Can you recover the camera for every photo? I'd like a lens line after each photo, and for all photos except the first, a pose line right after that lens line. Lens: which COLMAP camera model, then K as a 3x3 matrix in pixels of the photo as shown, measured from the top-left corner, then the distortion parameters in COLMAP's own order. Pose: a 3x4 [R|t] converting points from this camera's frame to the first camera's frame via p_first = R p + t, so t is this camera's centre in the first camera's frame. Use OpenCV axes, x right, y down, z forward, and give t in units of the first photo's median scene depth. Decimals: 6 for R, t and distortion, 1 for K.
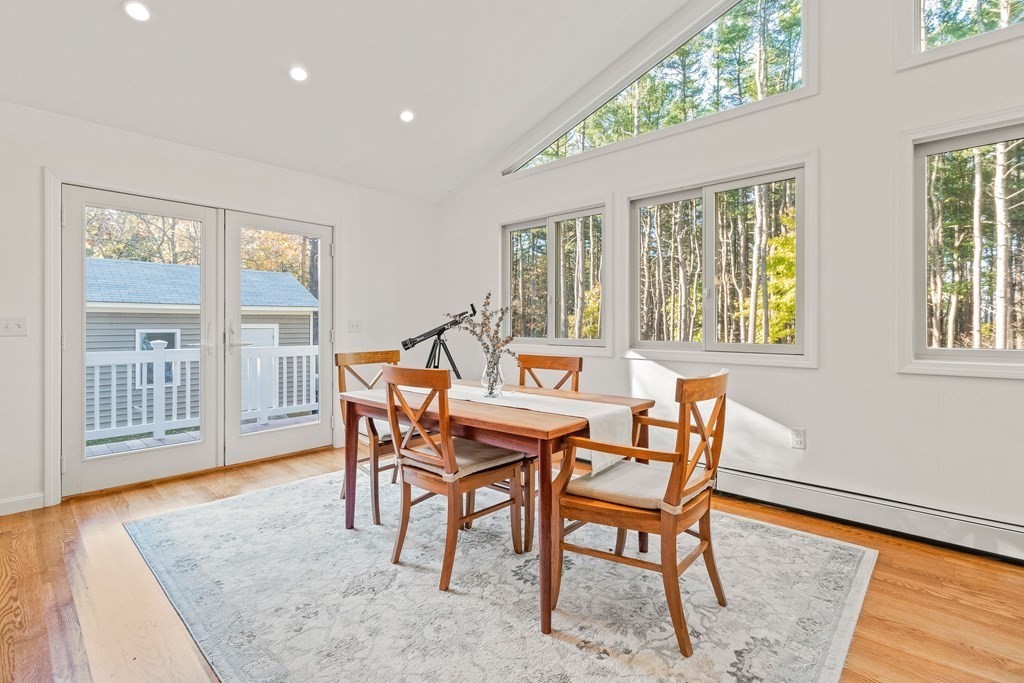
lens RADIAL K [[476.4, 0, 514.8], [0, 476.4, 326.9], [0, 0, 1]] dist [0.020396, 0.000519]
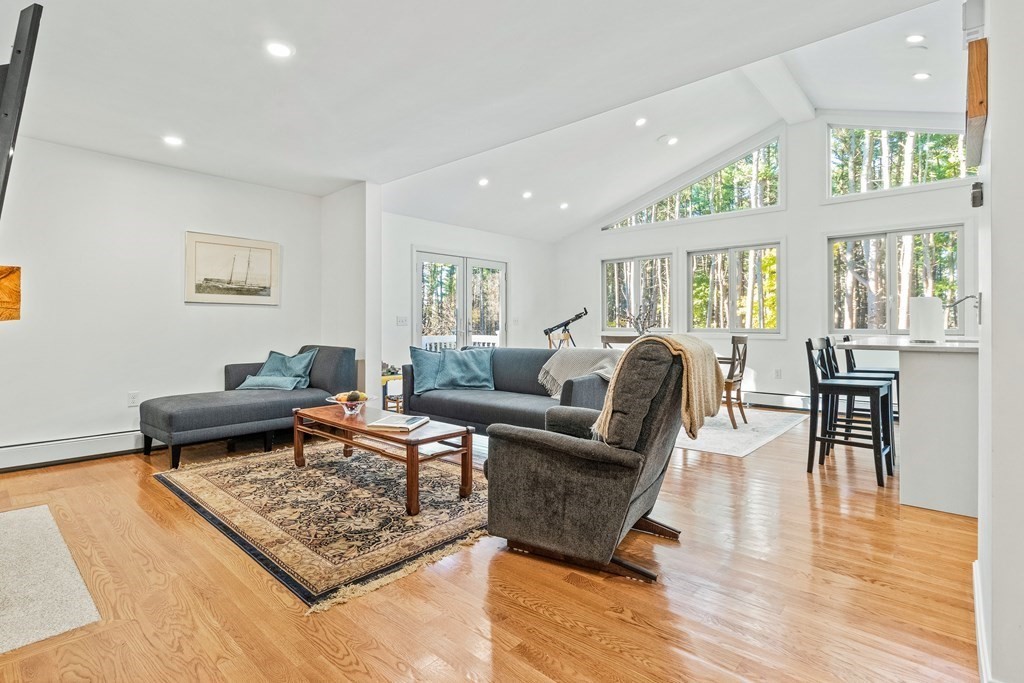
lens RADIAL K [[476.4, 0, 504.4], [0, 476.4, 322.5], [0, 0, 1]] dist [0.020396, 0.000519]
pose [[0.999950, 0.001016, -0.009953, -0.448121], [-0.001038, 0.999997, -0.002245, 0.010967], [0.009951, 0.002255, 0.999948, -0.857609]]
